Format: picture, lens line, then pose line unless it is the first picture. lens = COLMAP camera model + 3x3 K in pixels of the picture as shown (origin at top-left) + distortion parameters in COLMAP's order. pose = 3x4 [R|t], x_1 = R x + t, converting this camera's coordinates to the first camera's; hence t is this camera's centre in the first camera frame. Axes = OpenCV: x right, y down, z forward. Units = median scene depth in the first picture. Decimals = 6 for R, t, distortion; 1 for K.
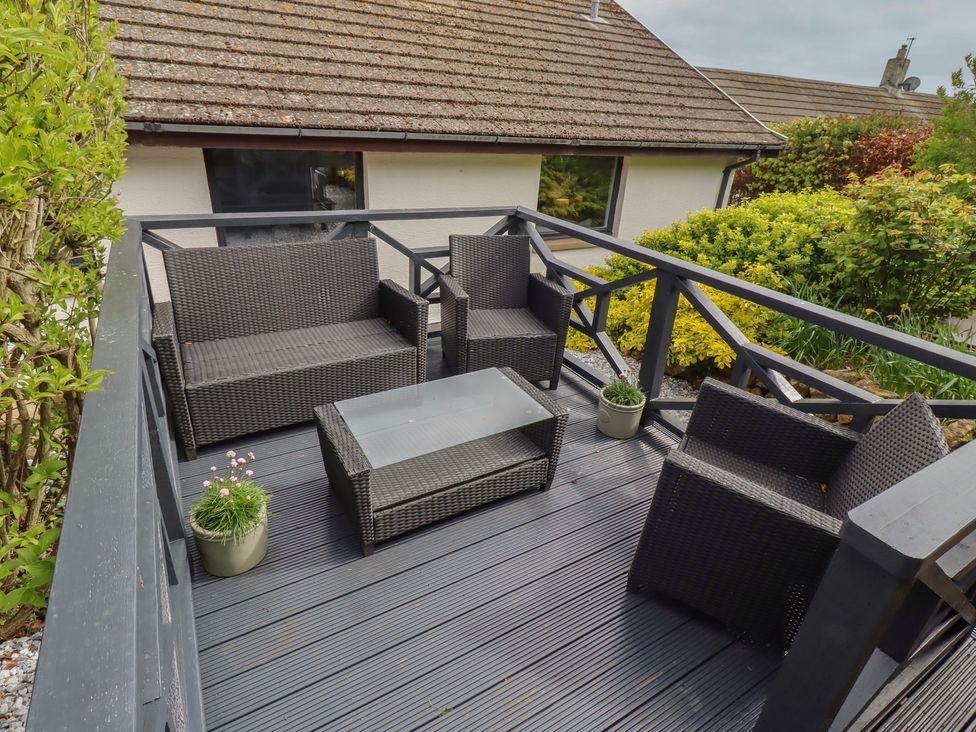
lens RADIAL K [[518.2, 0, 495.0], [0, 518.2, 351.6], [0, 0, 1]] dist [-0.000205, 0.000328]
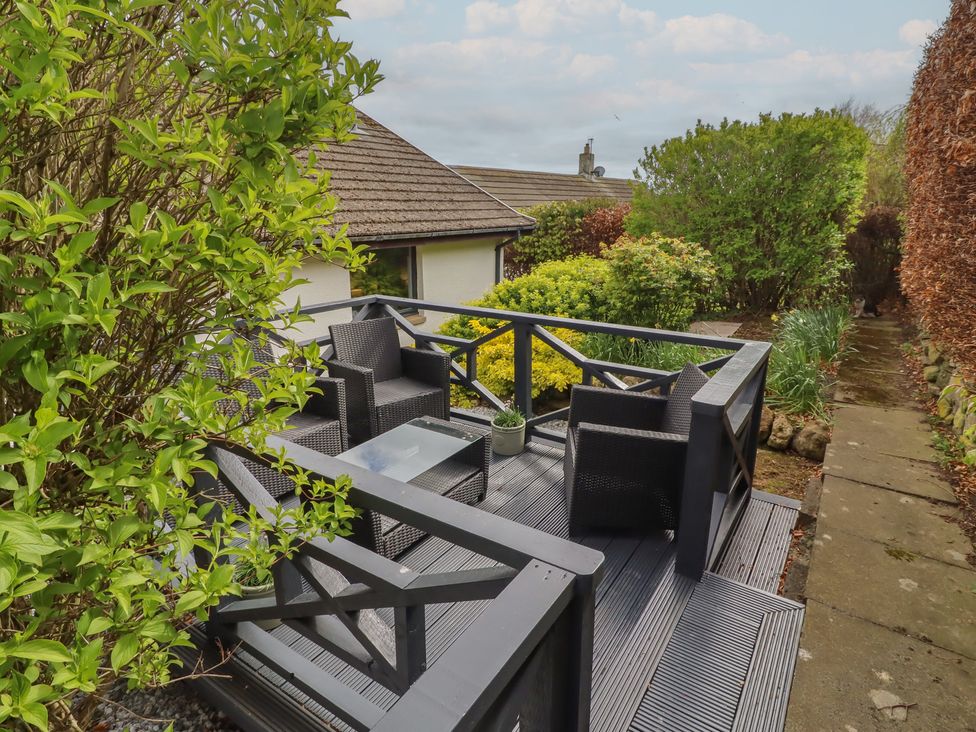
lens RADIAL K [[558.7, 0, 486.3], [0, 558.7, 363.8], [0, 0, 1]] dist [-0.002704, -0.000141]
pose [[0.899663, -0.176050, 0.399516, -0.156323], [0.233787, 0.967101, -0.100299, 0.033692], [-0.368715, 0.183637, 0.911223, -0.129944]]
